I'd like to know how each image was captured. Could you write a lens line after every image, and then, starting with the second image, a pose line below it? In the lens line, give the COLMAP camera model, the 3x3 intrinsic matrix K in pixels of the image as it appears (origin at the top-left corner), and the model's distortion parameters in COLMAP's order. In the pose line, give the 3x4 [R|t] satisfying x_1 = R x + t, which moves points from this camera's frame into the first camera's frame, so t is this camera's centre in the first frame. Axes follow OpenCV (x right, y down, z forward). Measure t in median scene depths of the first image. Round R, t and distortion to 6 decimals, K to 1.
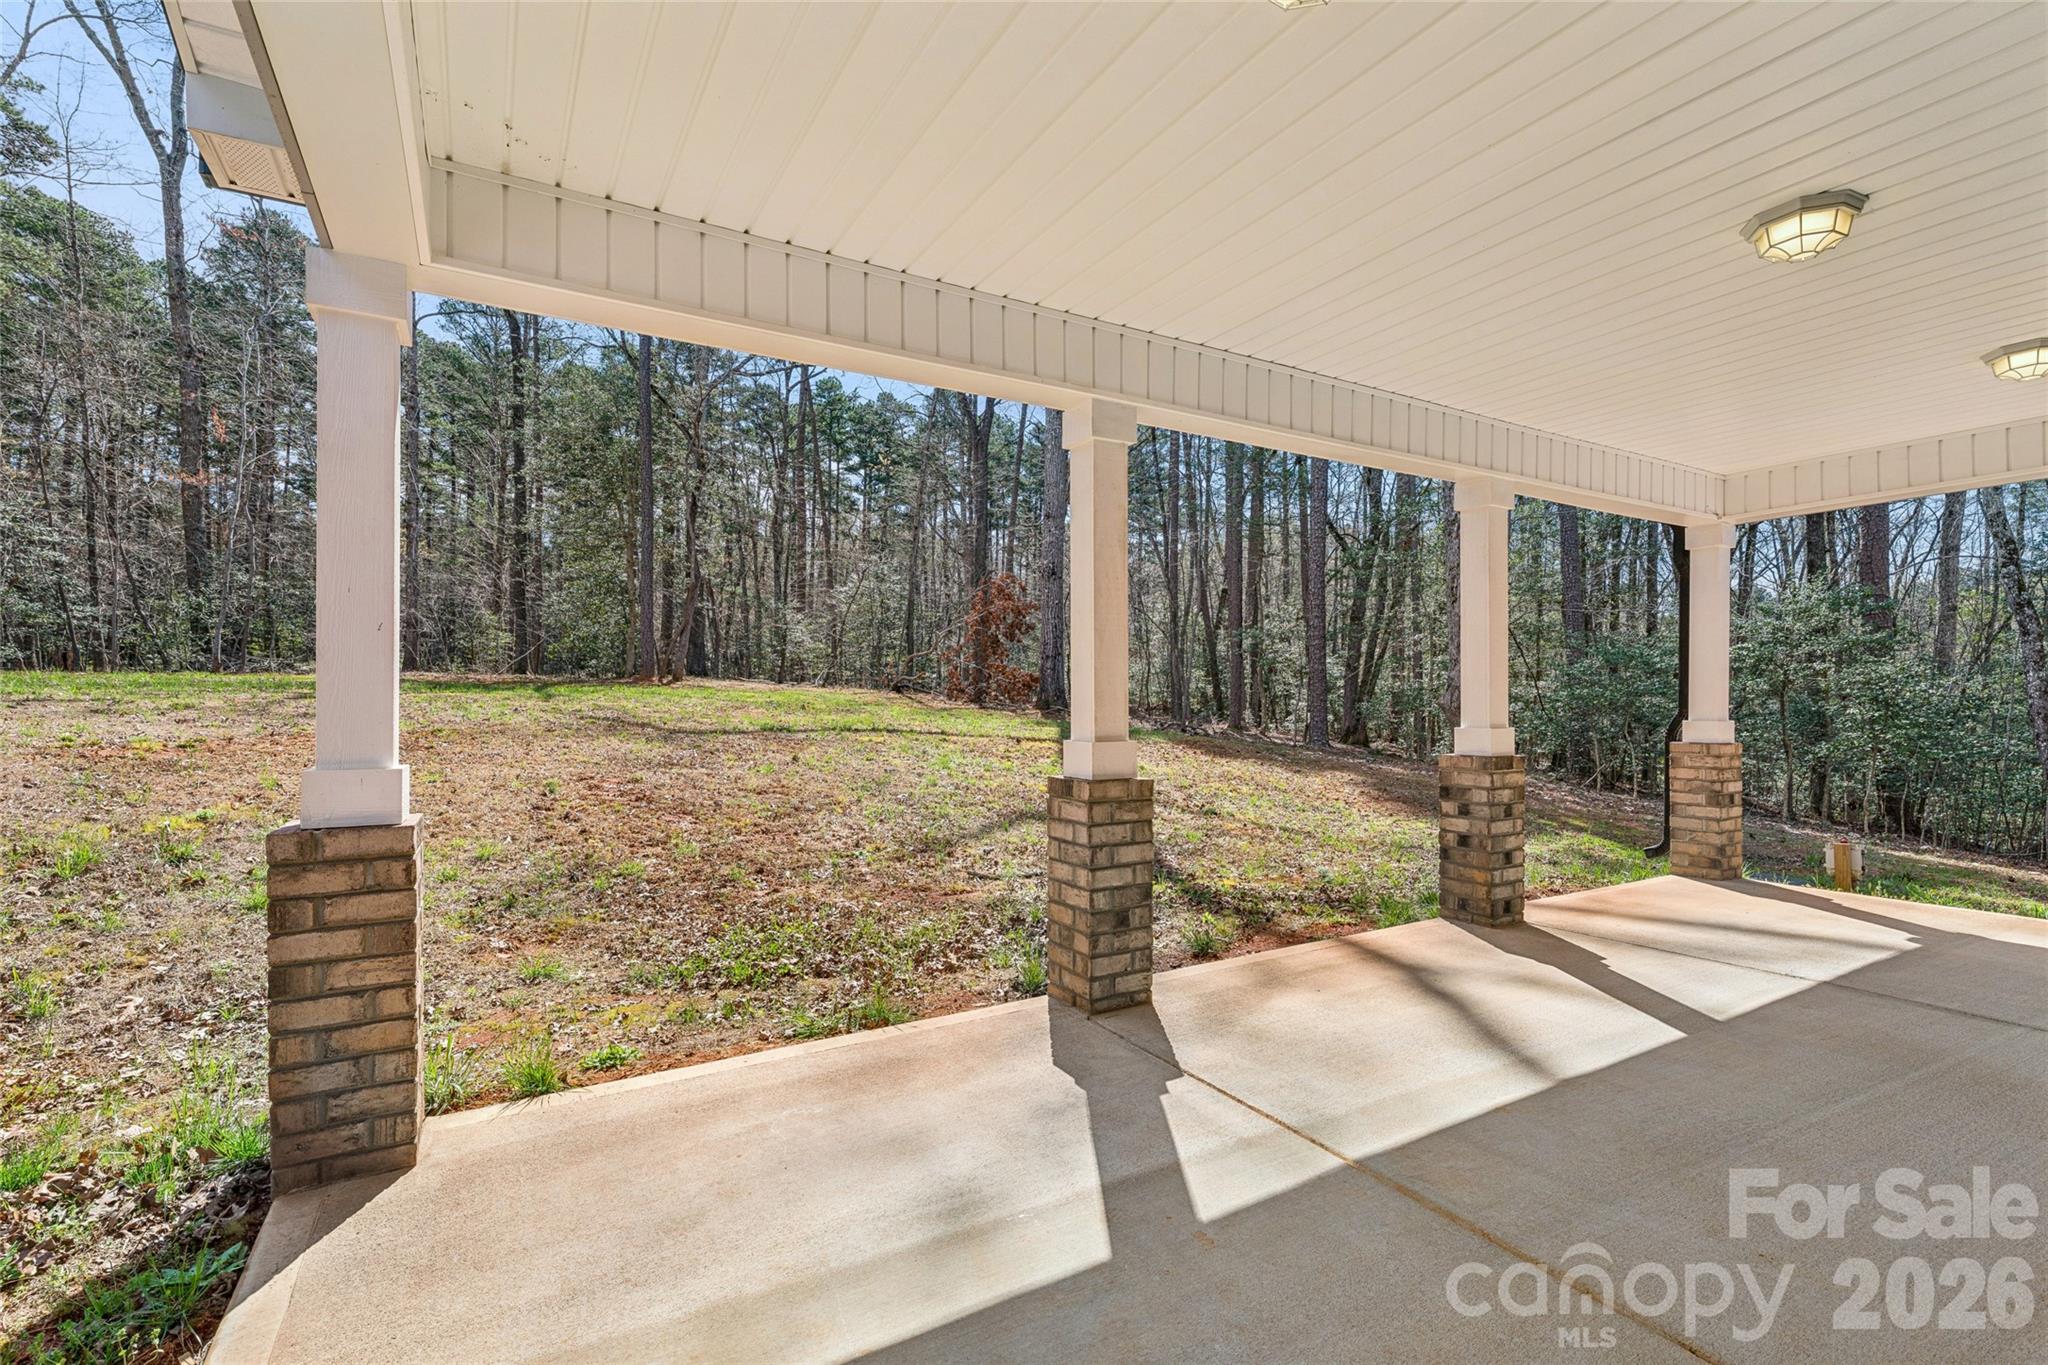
lens RADIAL K [[929.5, 0, 1027.4], [0, 929.5, 692.1], [0, 0, 1]] dist [-0.001175, 0.000365]
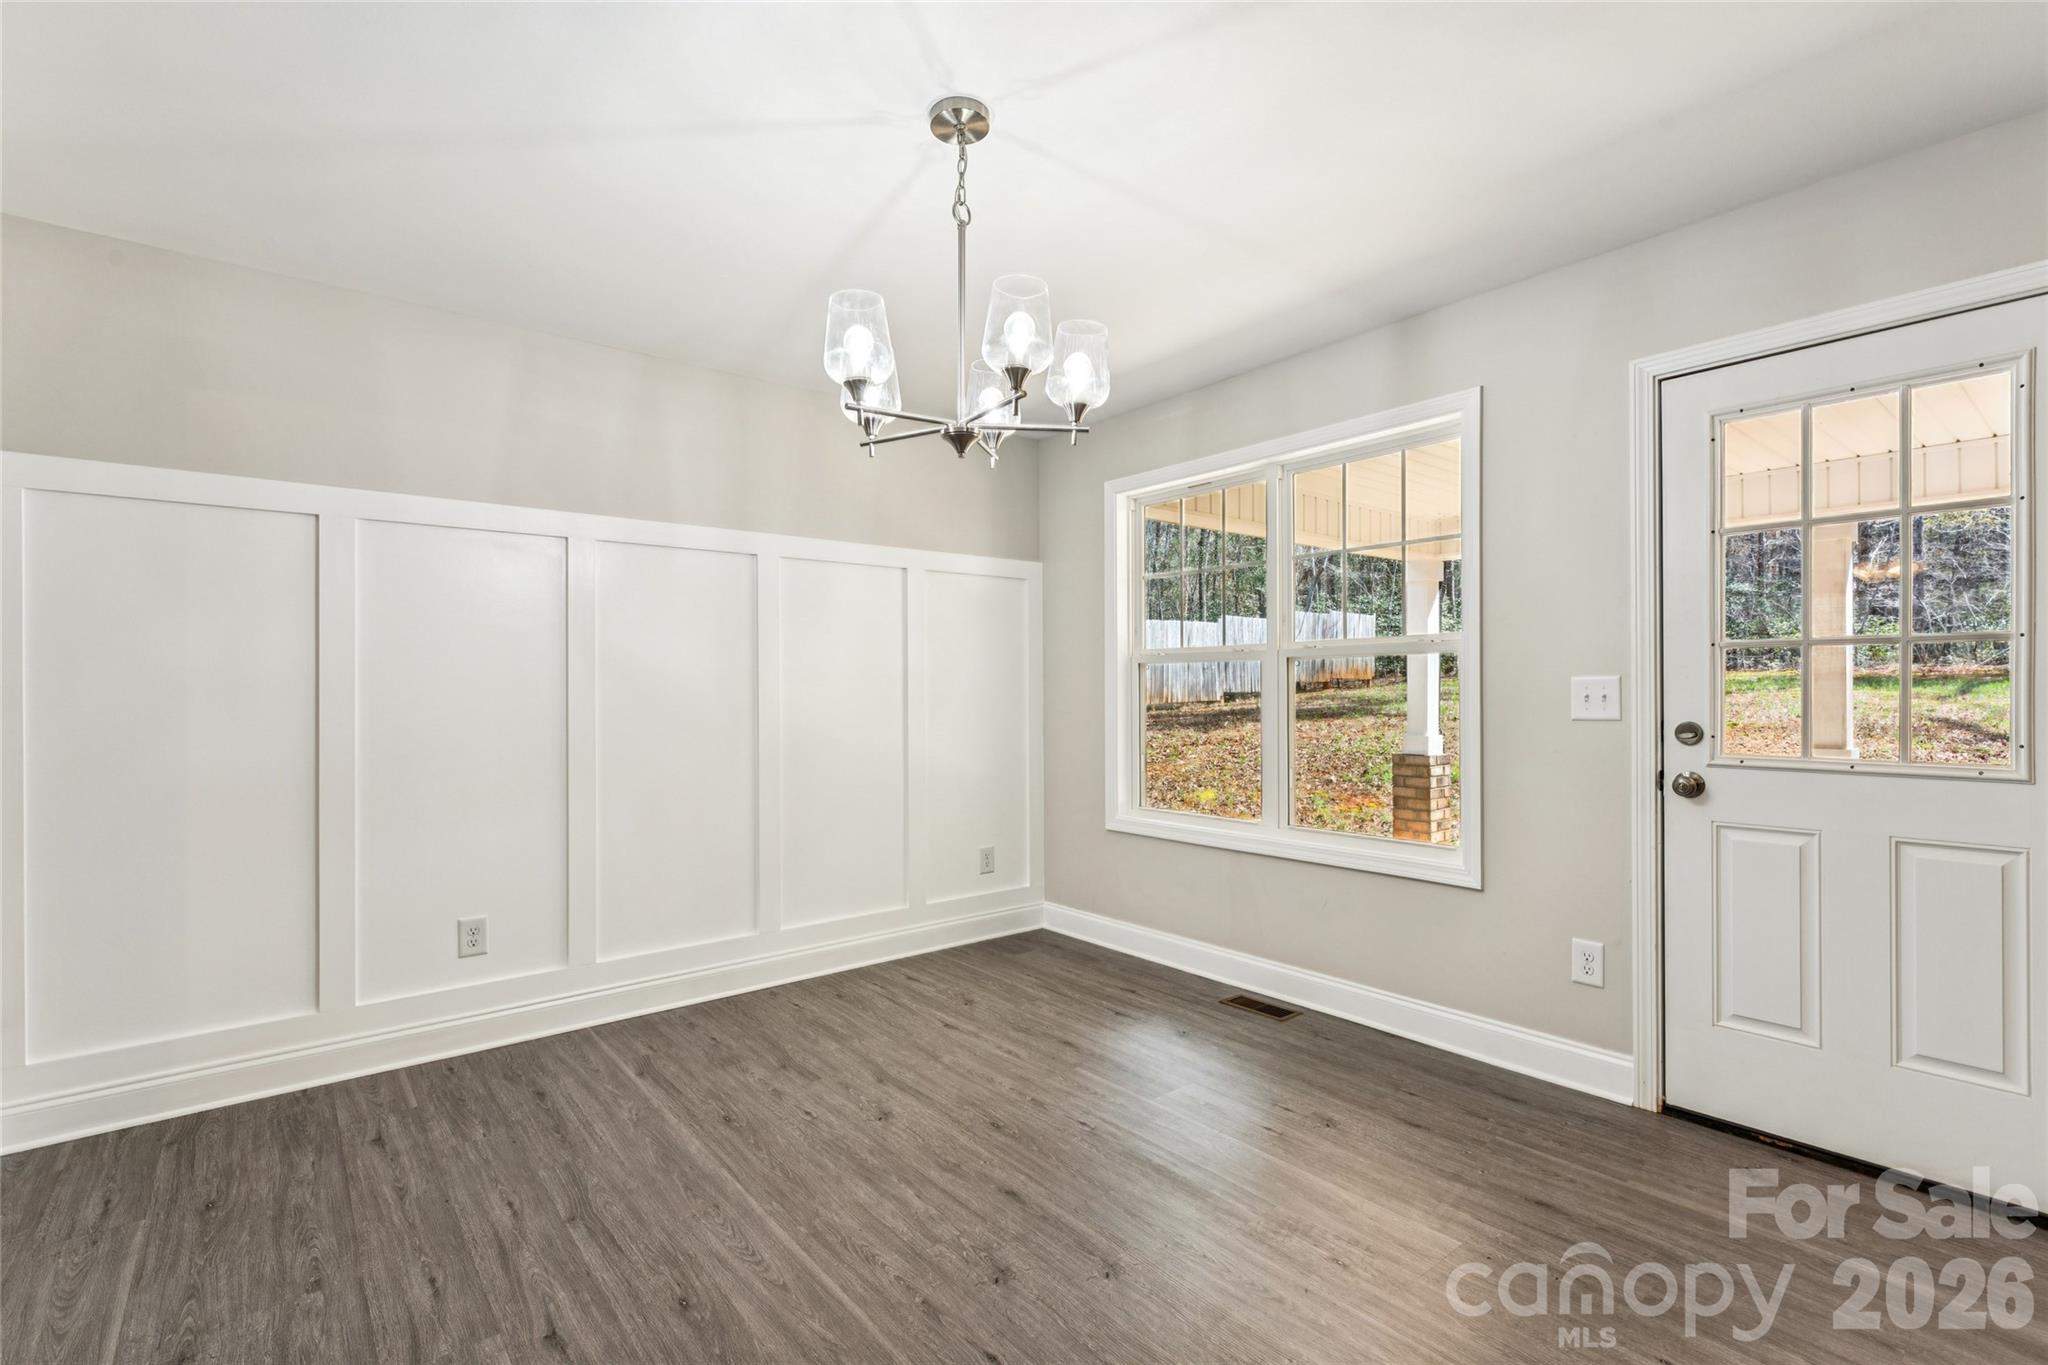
lens RADIAL K [[929.5, 0, 1026.2], [0, 929.5, 688.8], [0, 0, 1]] dist [-0.001175, 0.000365]
pose [[0.150443, -0.001386, -0.988618, 0.714640], [0.010240, 0.999948, 0.000156, -0.028128], [0.988566, -0.010147, 0.150450, -0.238106]]
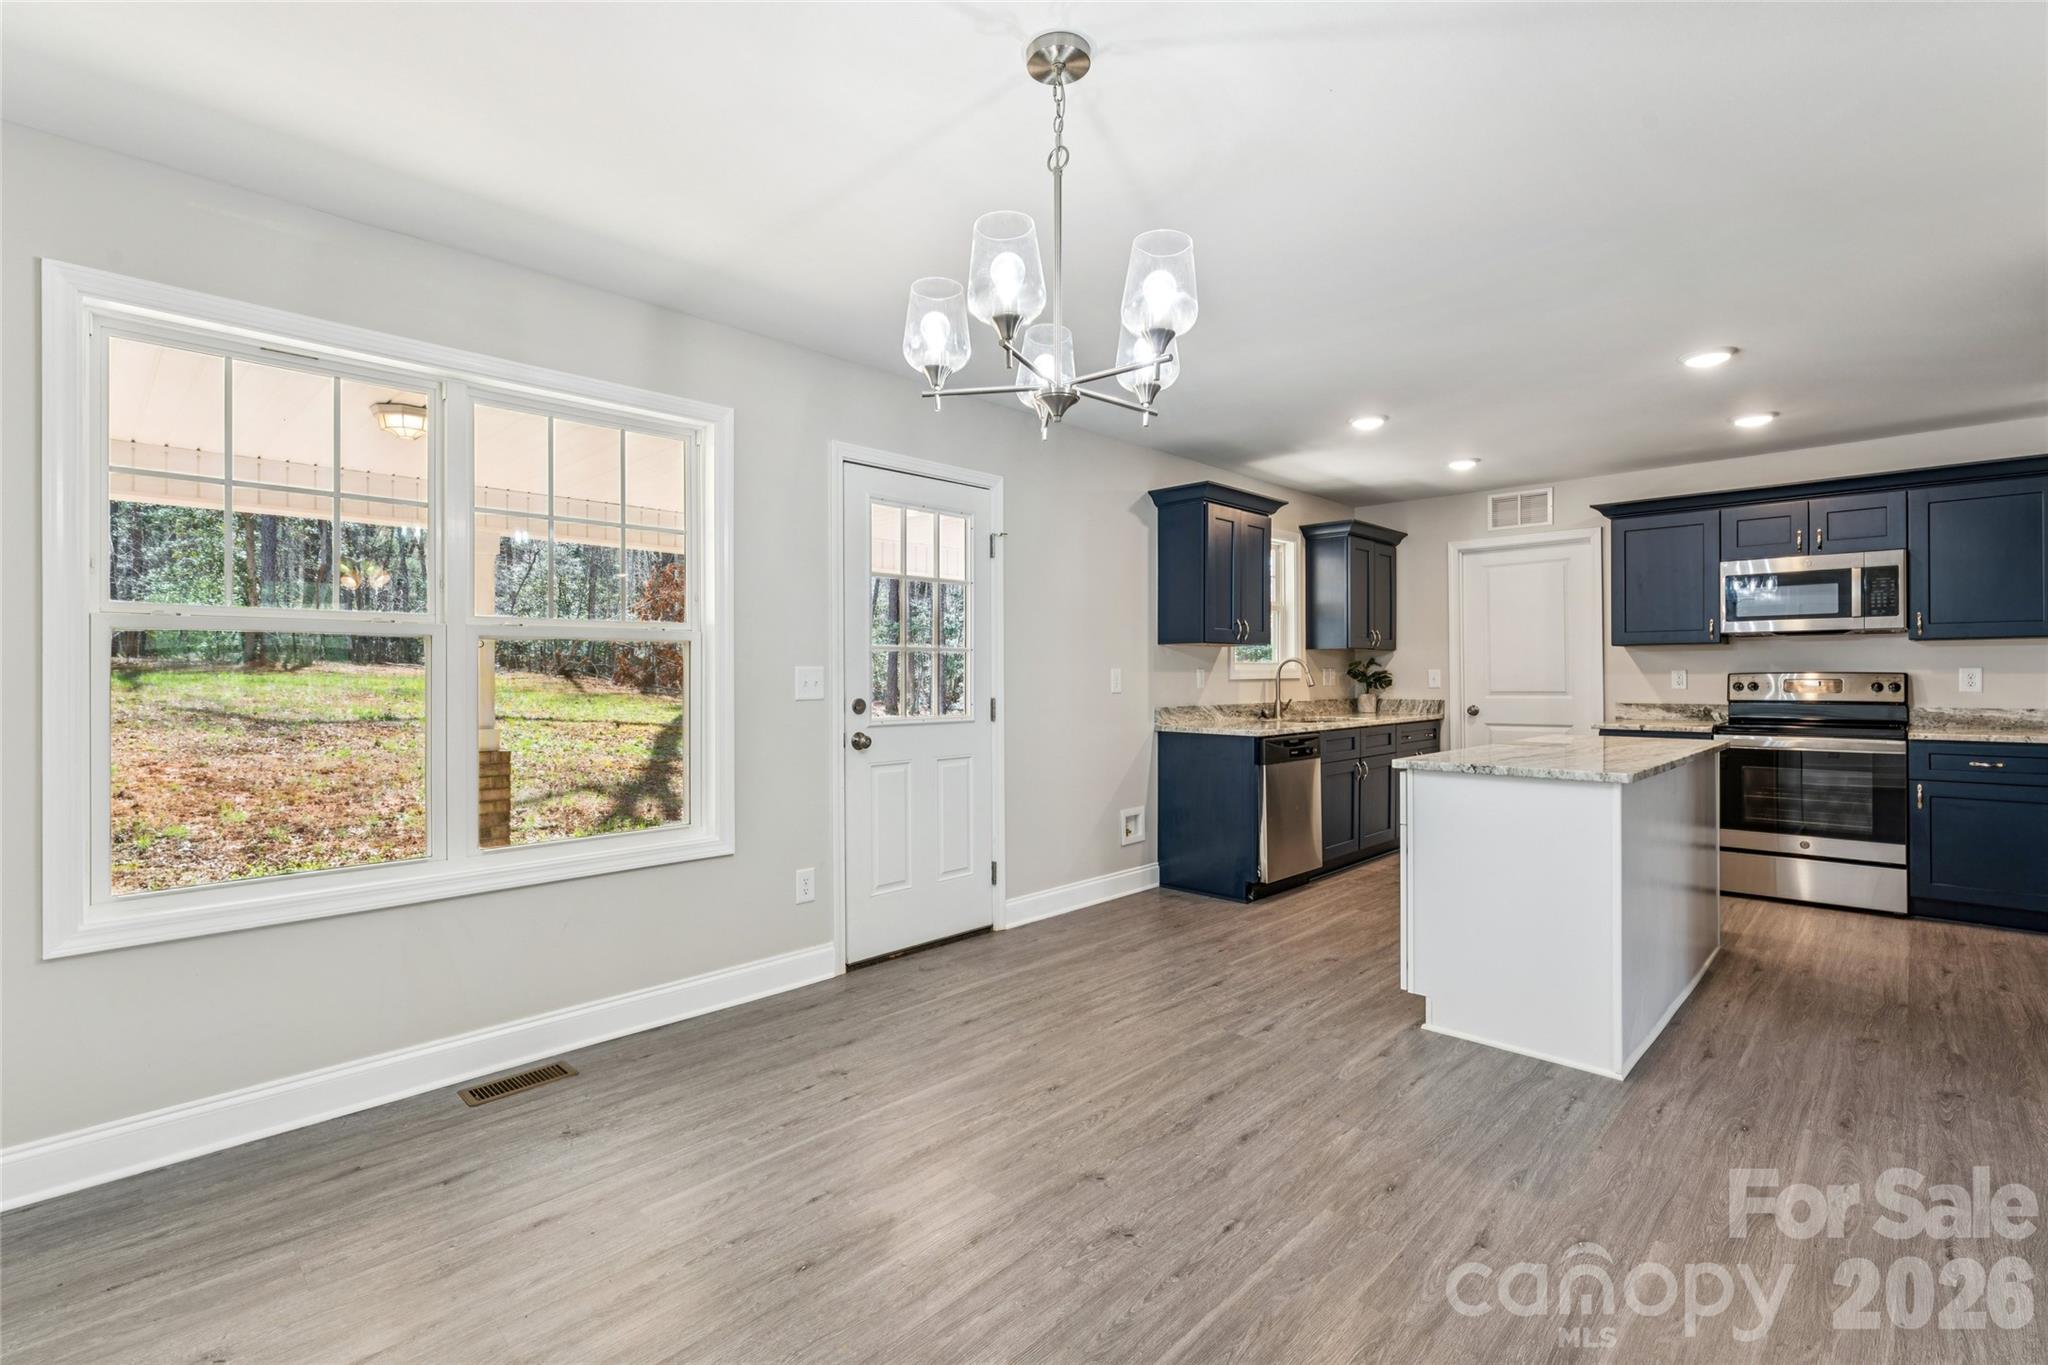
lens RADIAL K [[929.5, 0, 1018.7], [0, 929.5, 673.9], [0, 0, 1]] dist [-0.001175, 0.000365]
pose [[0.964423, -0.002114, 0.264356, 0.318381], [0.001000, 0.999990, 0.004350, -0.029050], [-0.264362, -0.003931, 0.964415, -0.484928]]
